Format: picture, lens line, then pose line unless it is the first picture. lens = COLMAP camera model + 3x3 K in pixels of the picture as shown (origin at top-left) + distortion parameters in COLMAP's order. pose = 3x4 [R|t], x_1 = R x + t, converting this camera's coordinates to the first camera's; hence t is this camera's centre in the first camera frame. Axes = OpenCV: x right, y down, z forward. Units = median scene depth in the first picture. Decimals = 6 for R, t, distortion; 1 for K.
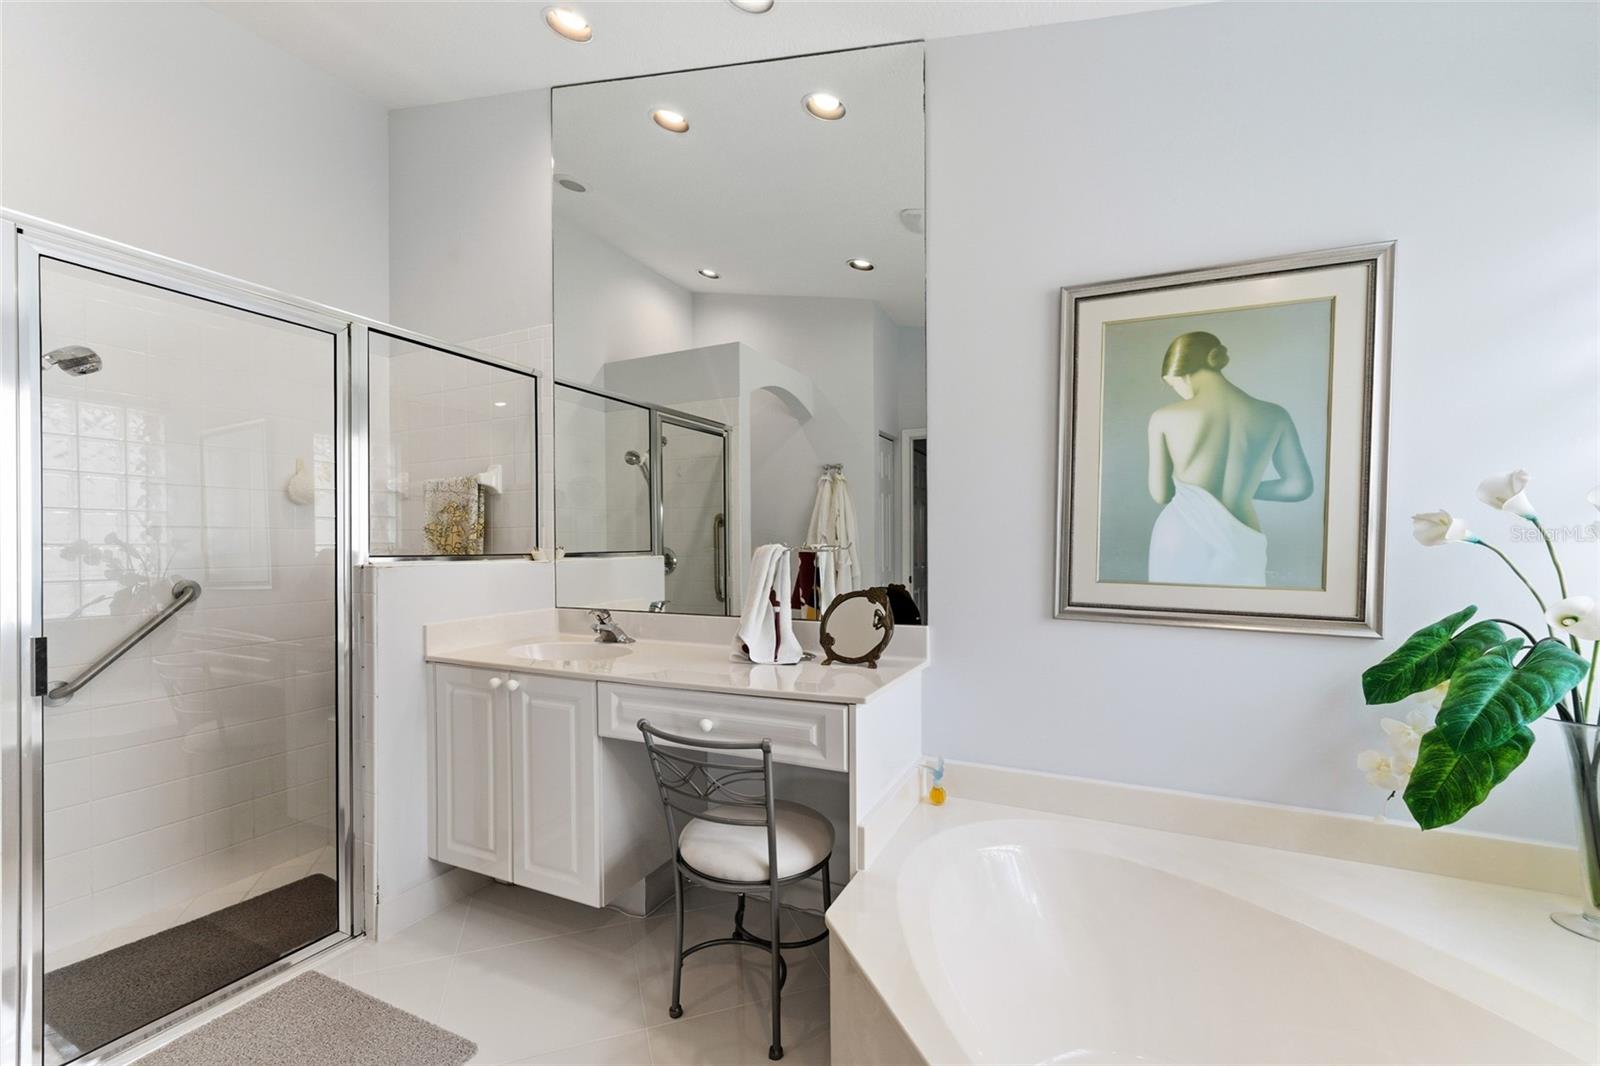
lens RADIAL K [[651.6, 0, 795.0], [0, 651.6, 543.5], [0, 0, 1]] dist [-0.002858, -0.000218]
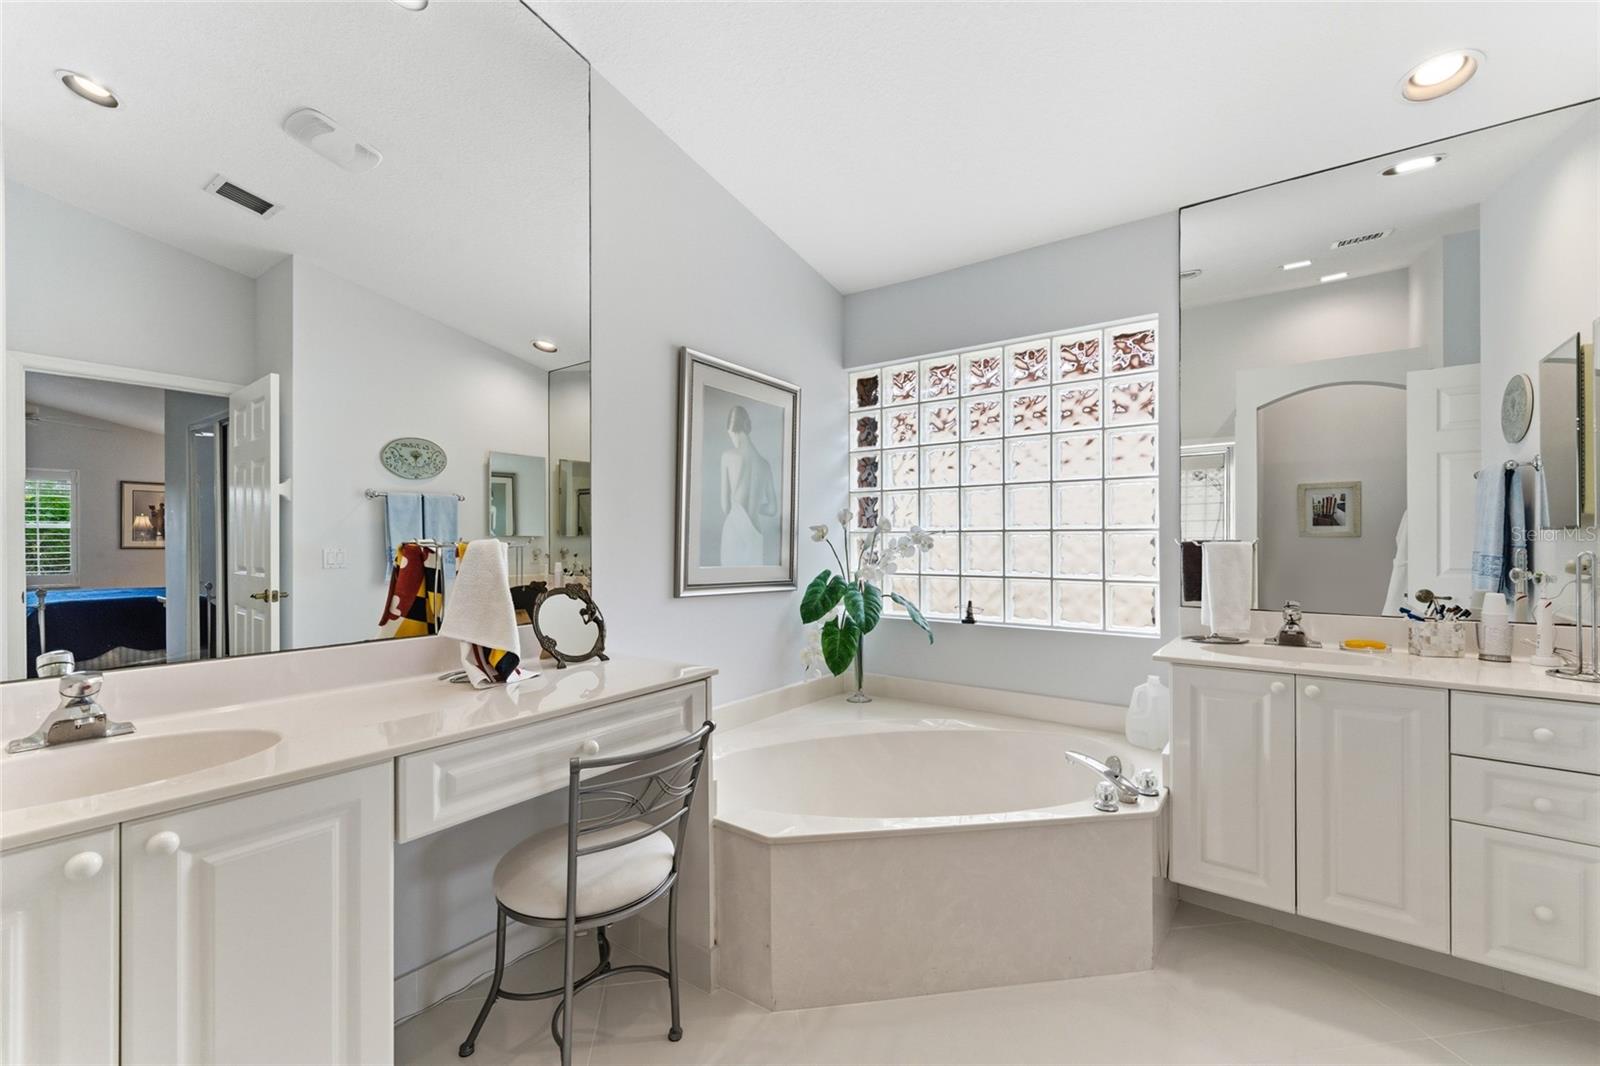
lens RADIAL K [[651.6, 0, 793.5], [0, 651.6, 539.9], [0, 0, 1]] dist [-0.002858, -0.000218]
pose [[0.216939, 0.002271, 0.976183, -0.905757], [-0.003342, 0.999993, -0.001584, 0.001598], [-0.976180, -0.002919, 0.216945, 0.533774]]
